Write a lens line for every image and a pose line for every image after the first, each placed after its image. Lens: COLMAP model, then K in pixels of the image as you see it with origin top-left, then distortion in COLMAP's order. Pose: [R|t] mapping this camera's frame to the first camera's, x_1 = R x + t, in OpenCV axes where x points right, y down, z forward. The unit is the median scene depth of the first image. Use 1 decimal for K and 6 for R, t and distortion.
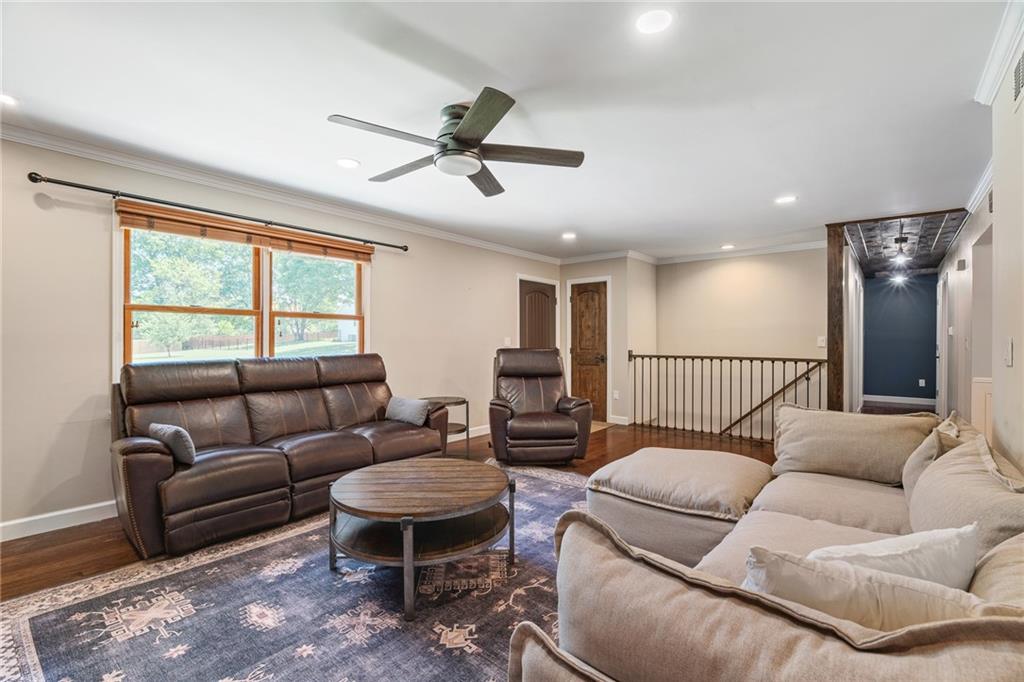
lens RADIAL K [[460.6, 0, 509.7], [0, 460.6, 339.3], [0, 0, 1]] dist [-0.004506, 0.000936]
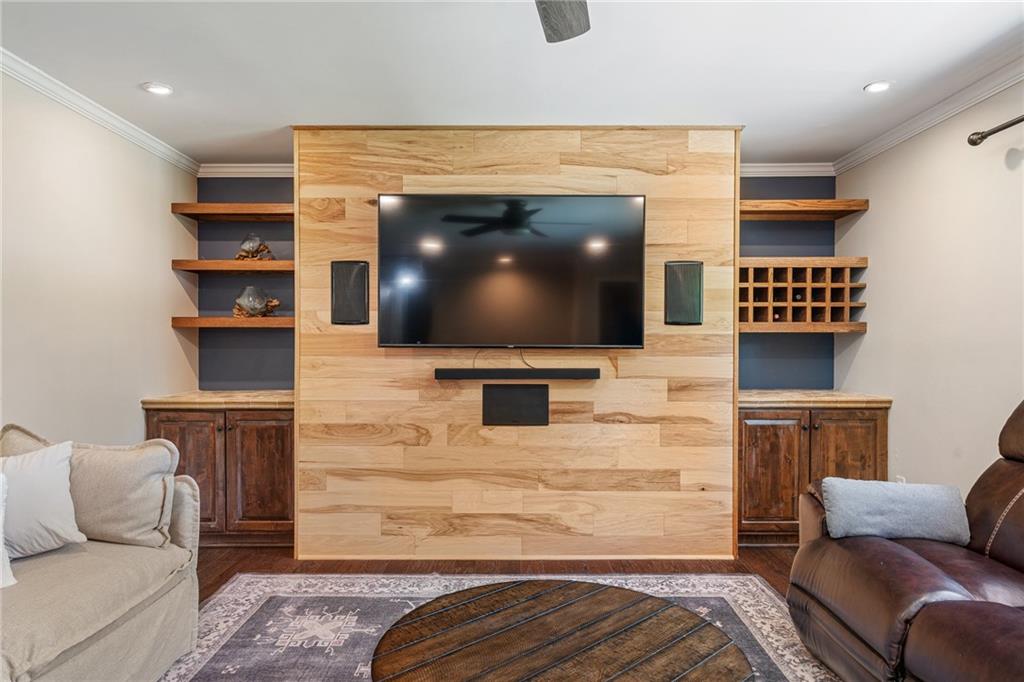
lens RADIAL K [[604.9, 0, 514.1], [0, 604.9, 349.0], [0, 0, 1]] dist [0.016871, -0.002191]
pose [[-0.758910, -0.001549, -0.651193, 0.171098], [-0.006975, 0.999959, 0.005751, -0.003893], [0.651158, 0.008907, -0.758890, 0.973283]]
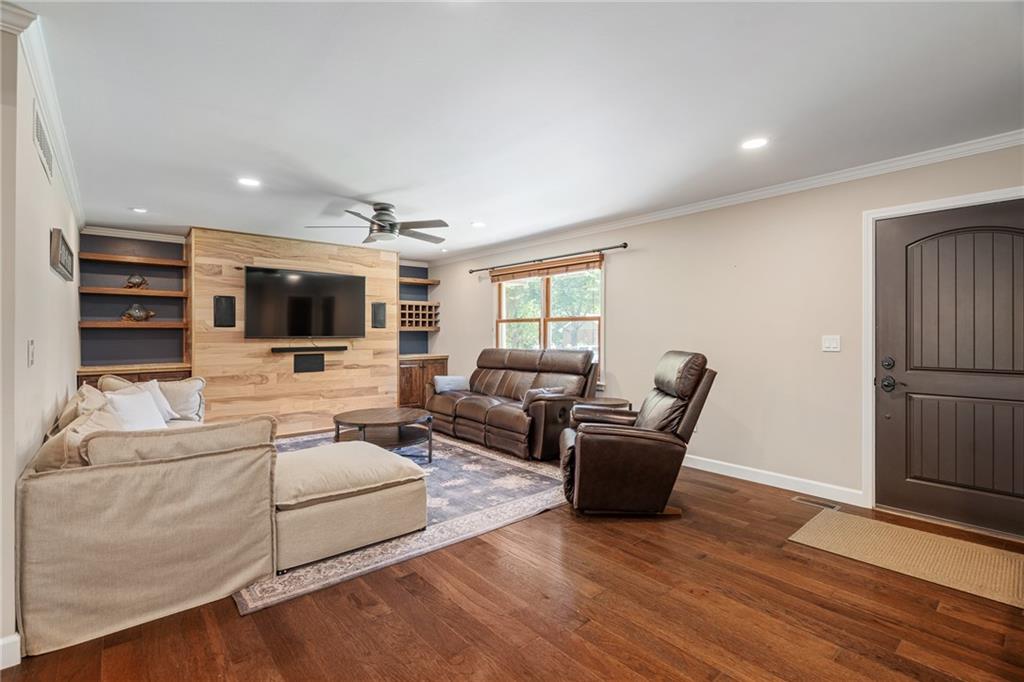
lens RADIAL K [[460.6, 0, 506.7], [0, 460.6, 337.7], [0, 0, 1]] dist [-0.004506, 0.000936]
pose [[-0.155778, 0.003069, -0.987787, 1.039402], [0.000755, 0.999995, 0.002987, -0.004833], [0.987792, -0.000281, -0.155780, 1.196406]]
